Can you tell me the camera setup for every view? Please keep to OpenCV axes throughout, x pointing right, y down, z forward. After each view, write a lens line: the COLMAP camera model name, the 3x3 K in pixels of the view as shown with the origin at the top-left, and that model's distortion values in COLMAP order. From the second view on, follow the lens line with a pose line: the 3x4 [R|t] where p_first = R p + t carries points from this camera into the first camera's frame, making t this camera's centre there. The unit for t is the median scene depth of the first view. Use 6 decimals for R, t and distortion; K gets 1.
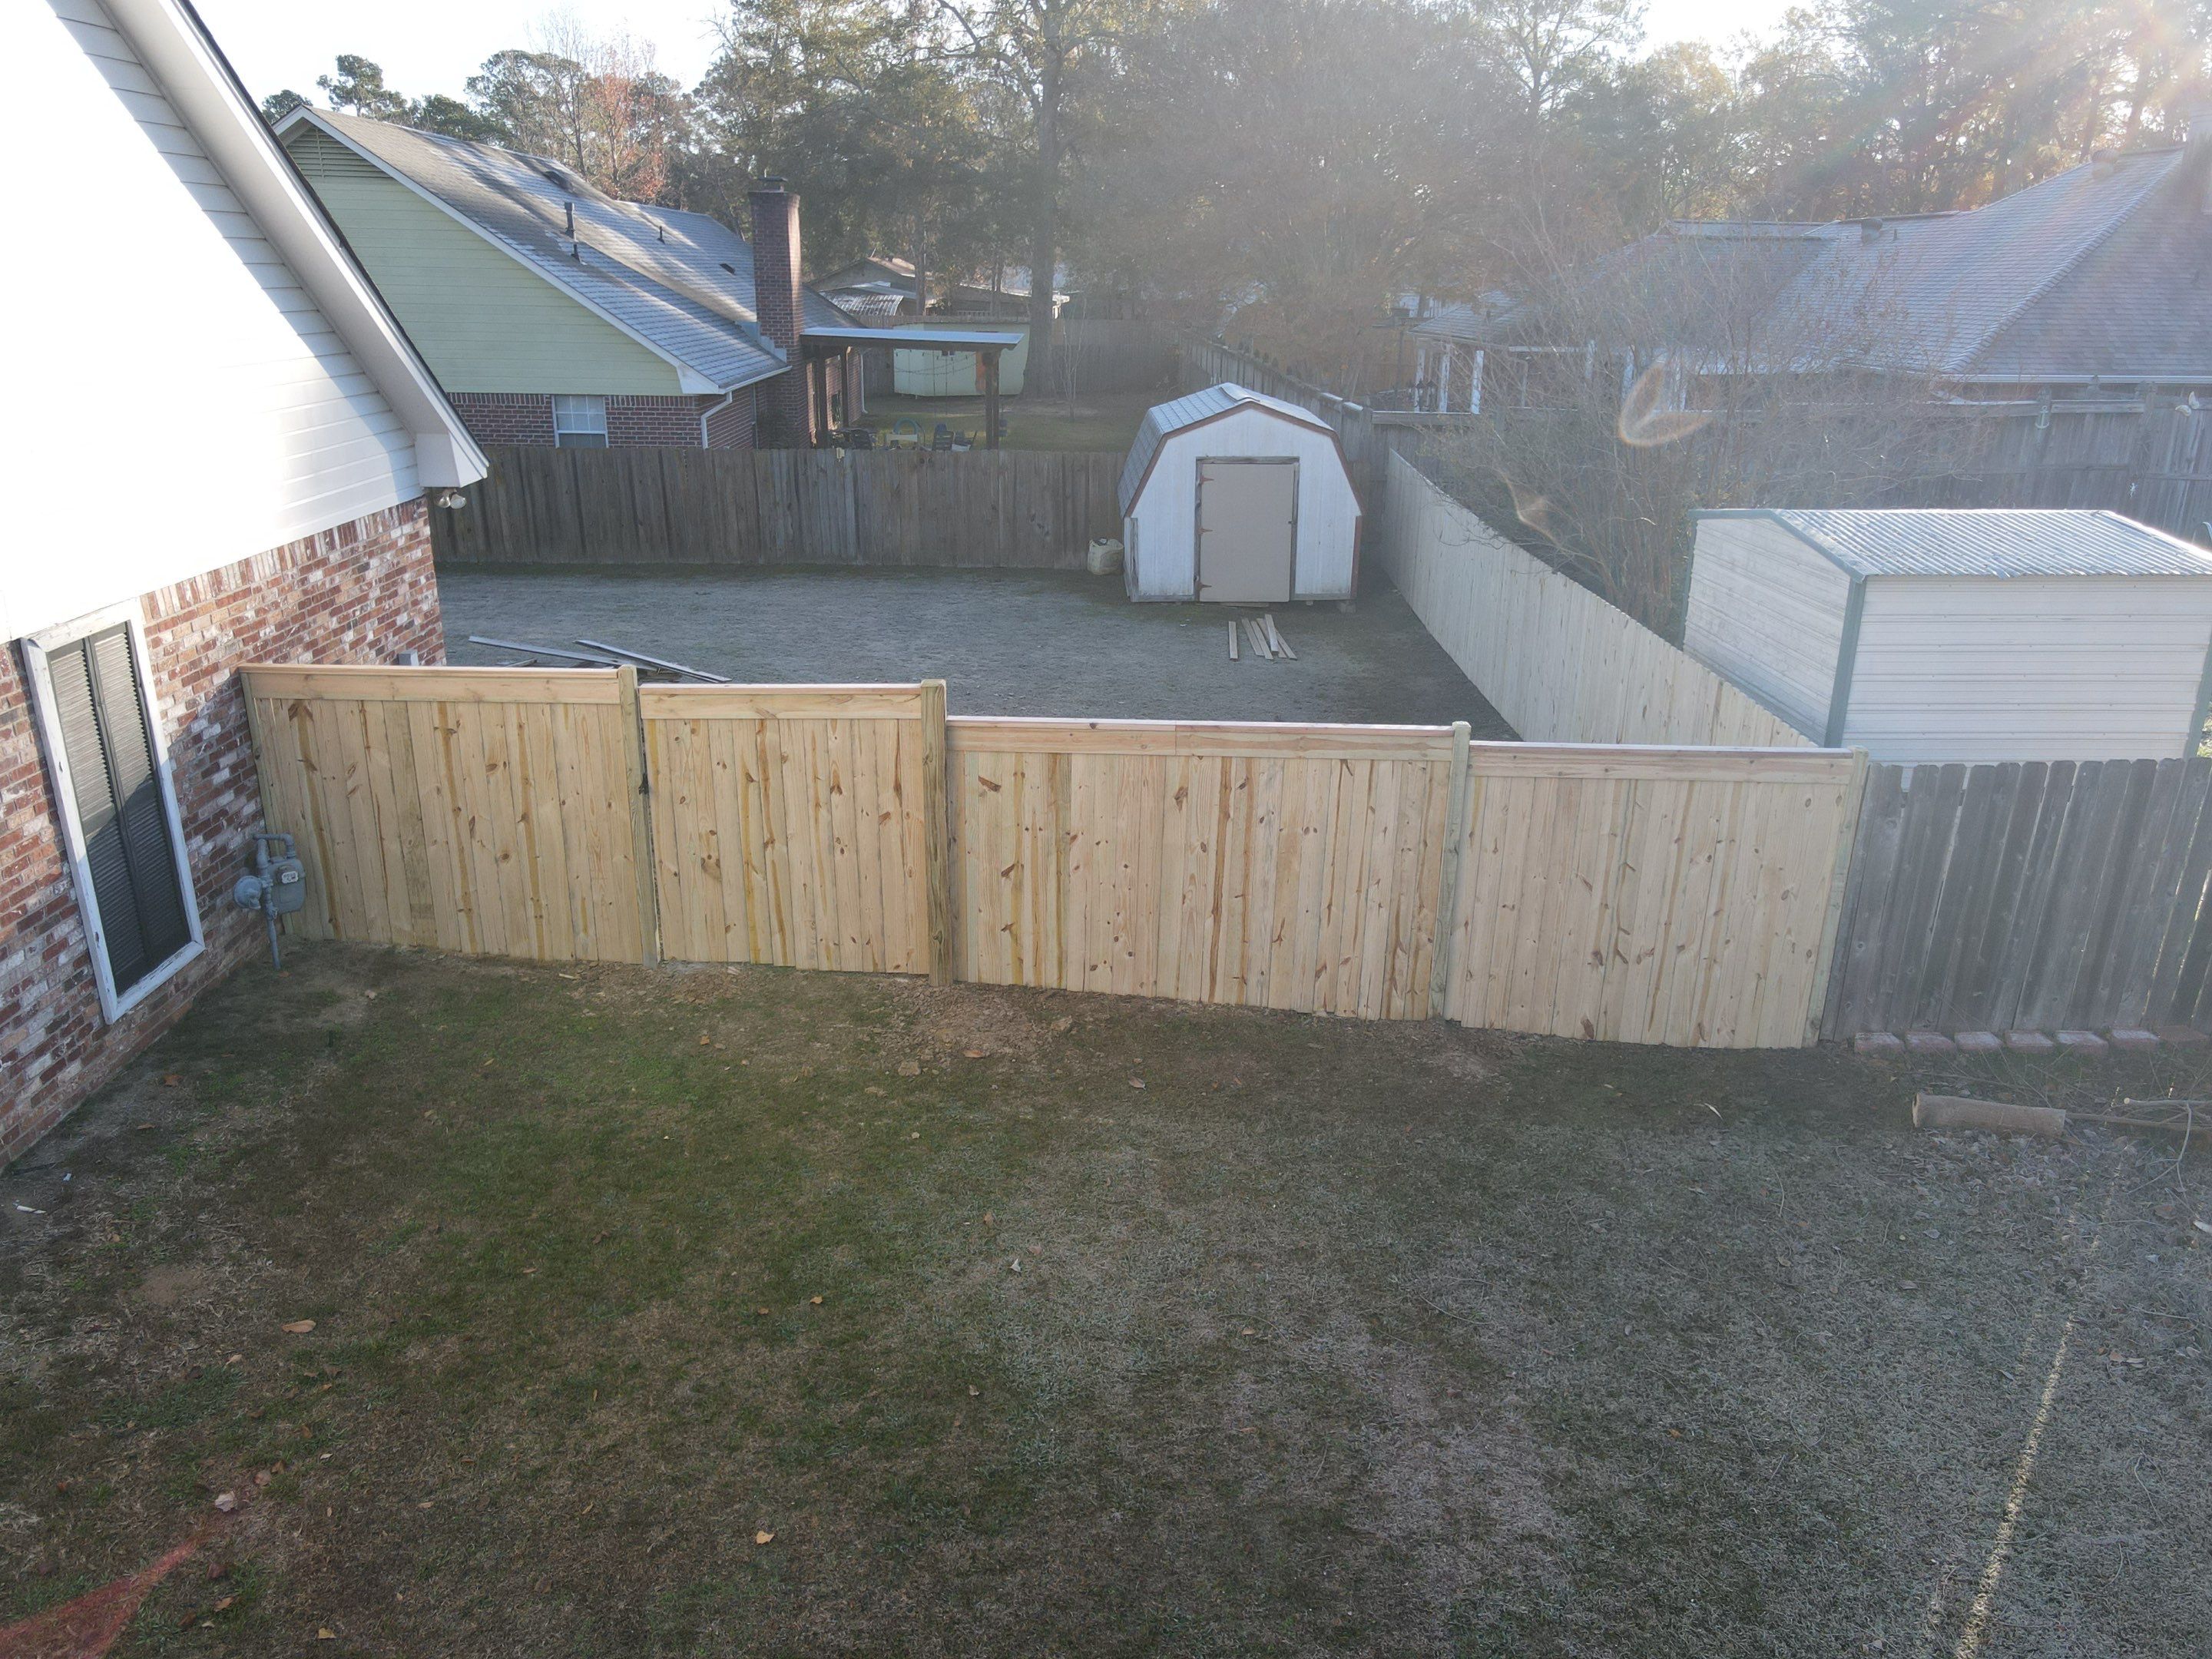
lens RADIAL K [[1587.7, 0, 1097.5], [0, 1587.7, 833.7], [0, 0, 1]] dist [0.006042, 0.027041]
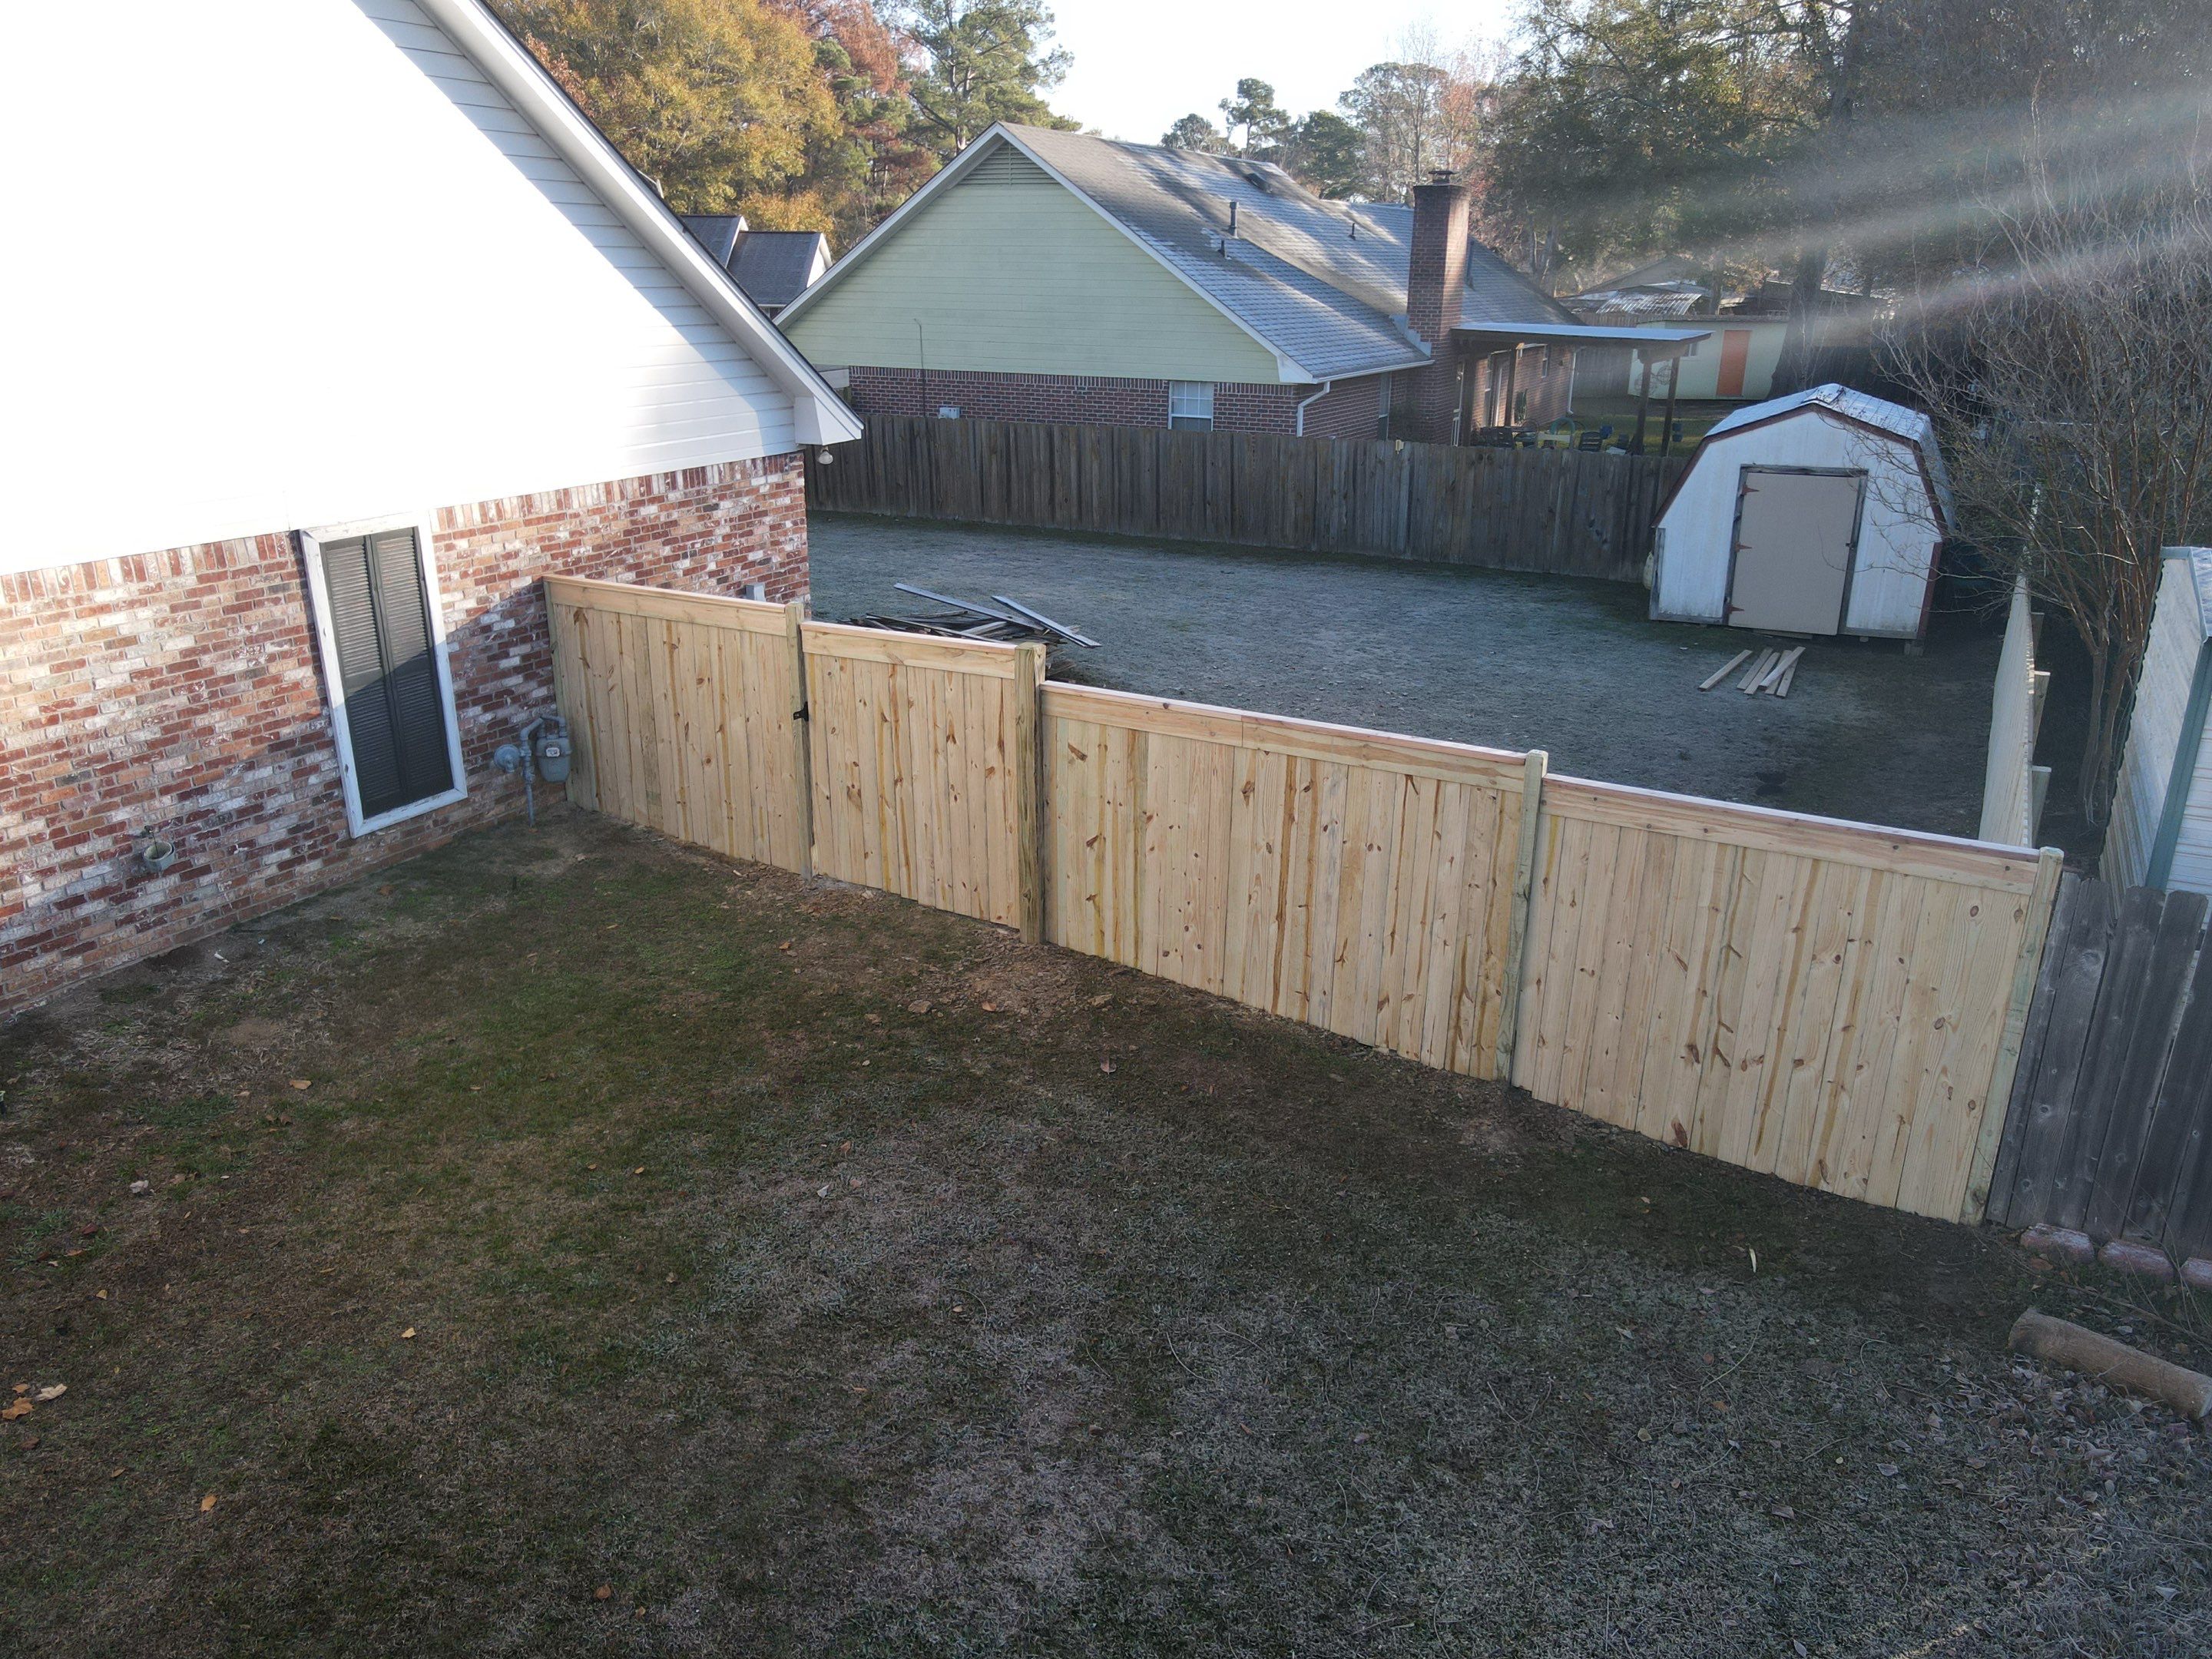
lens RADIAL K [[1587.7, 0, 1097.2], [0, 1587.7, 825.4], [0, 0, 1]] dist [0.006042, 0.027041]
pose [[0.883258, 0.151539, -0.443724, 0.394463], [-0.153870, 0.987605, 0.030996, -0.018446], [0.442921, 0.040898, 0.895627, 0.101161]]
